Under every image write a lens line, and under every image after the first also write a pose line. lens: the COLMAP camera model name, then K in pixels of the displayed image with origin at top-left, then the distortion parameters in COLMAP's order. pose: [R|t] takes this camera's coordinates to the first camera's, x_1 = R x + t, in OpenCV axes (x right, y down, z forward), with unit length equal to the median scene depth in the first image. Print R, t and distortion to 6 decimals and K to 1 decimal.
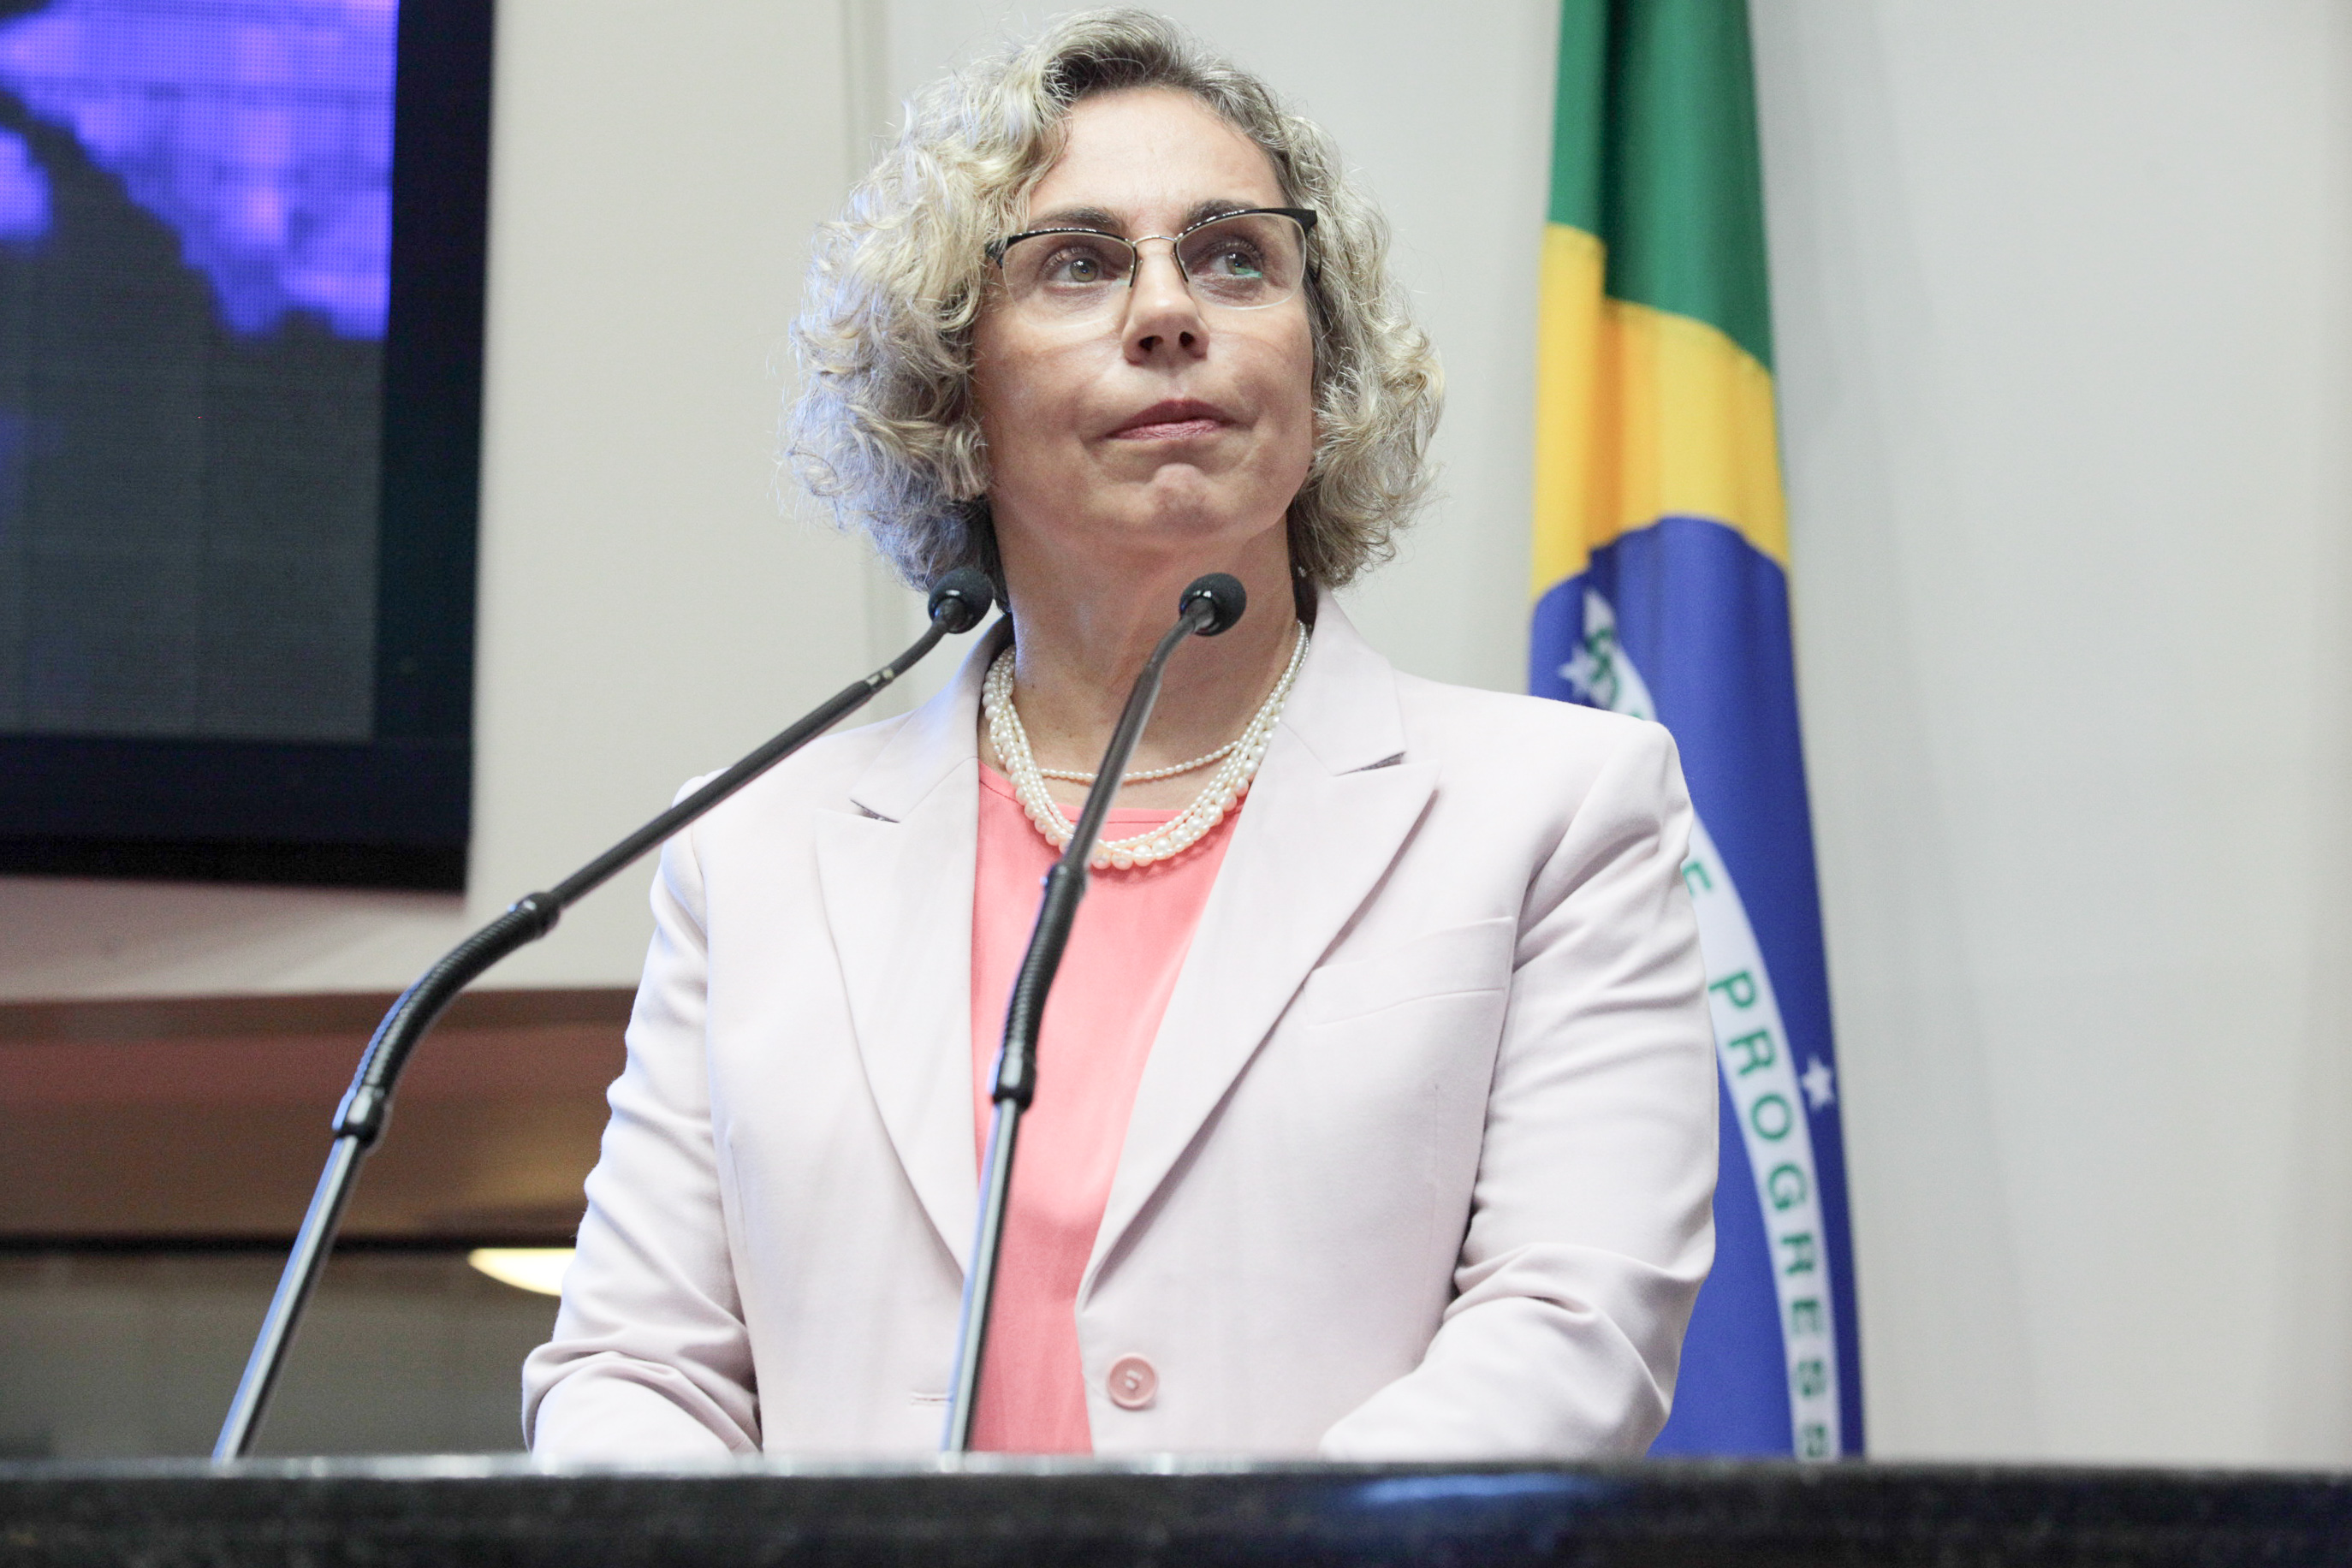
lens RADIAL K [[6312.2, 0, 1171.8], [0, 6312.2, 786.9], [0, 0, 1]] dist [-0.428290, 0.000000]
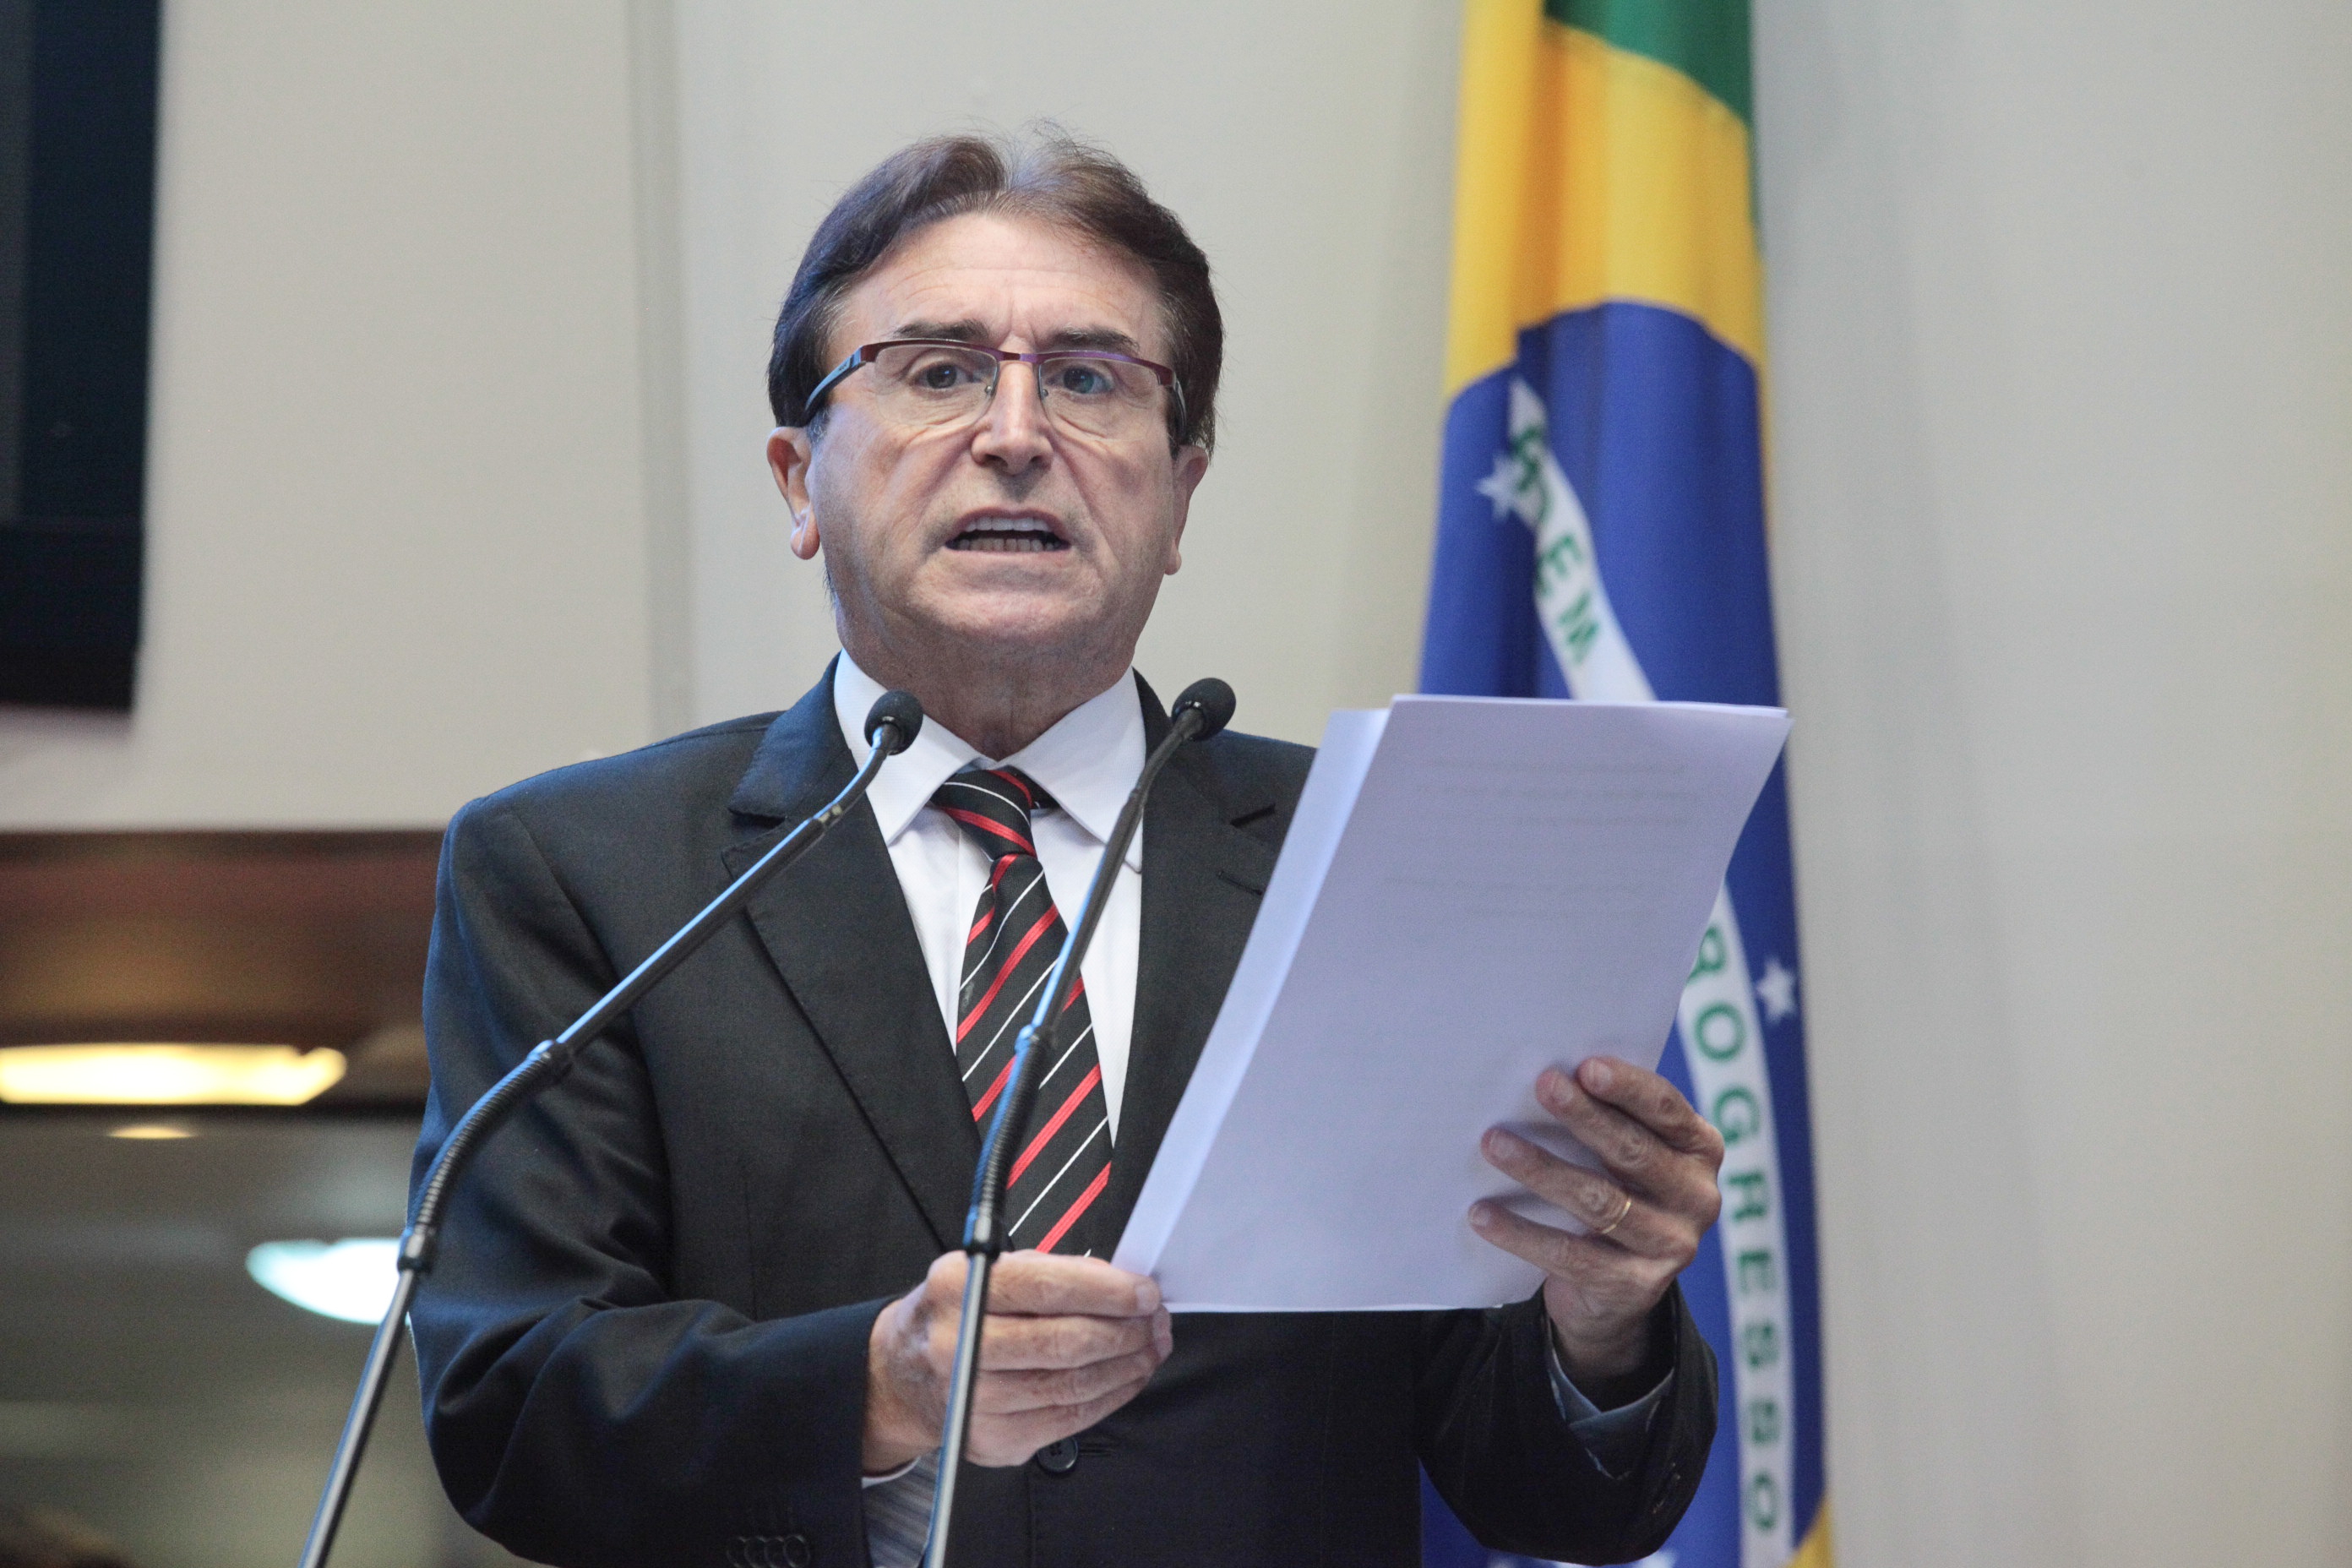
lens RADIAL K [[13788.6, 0, 1180.4], [0, 13788.6, 777.5], [0, 0, 1]] dist [-1.160360, 0.000000]
pose [[0.999014, 0.021407, 0.038903, -0.046654], [-0.024681, 0.996012, 0.085735, -0.134056], [-0.036912, -0.086611, 0.995558, -0.797948]]
